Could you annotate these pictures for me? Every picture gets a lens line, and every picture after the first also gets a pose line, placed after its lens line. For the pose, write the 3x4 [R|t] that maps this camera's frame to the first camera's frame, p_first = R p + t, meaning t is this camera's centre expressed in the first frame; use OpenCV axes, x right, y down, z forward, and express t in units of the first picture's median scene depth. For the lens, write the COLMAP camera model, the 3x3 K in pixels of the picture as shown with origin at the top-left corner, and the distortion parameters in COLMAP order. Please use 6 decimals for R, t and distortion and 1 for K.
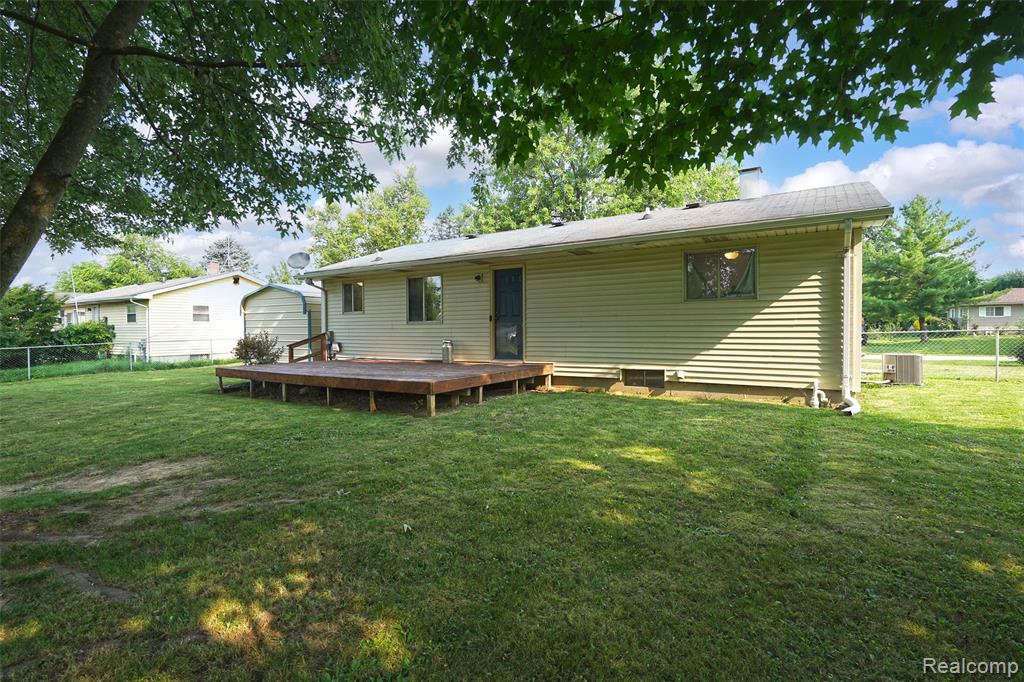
lens RADIAL K [[490.2, 0, 513.2], [0, 490.2, 335.7], [0, 0, 1]] dist [0.000161, -0.000119]
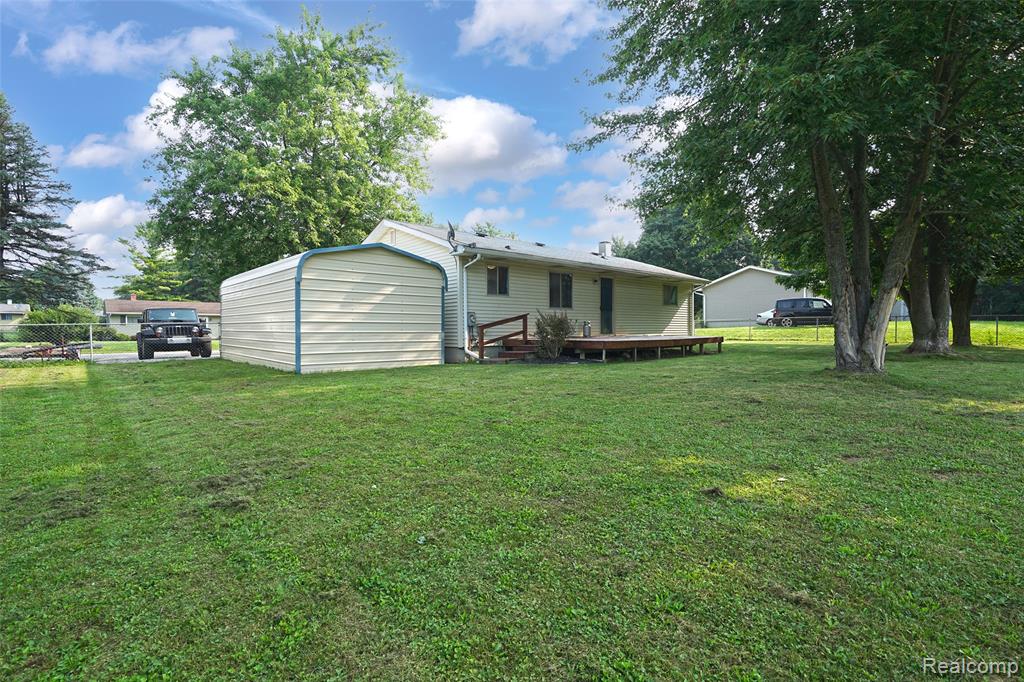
lens RADIAL K [[490.2, 0, 513.2], [0, 490.2, 335.7], [0, 0, 1]] dist [0.000161, -0.000119]
pose [[0.242499, 0.003001, 0.970147, -1.573464], [0.024826, 0.999649, -0.009297, 0.058093], [-0.969834, 0.026339, 0.242339, 0.870149]]
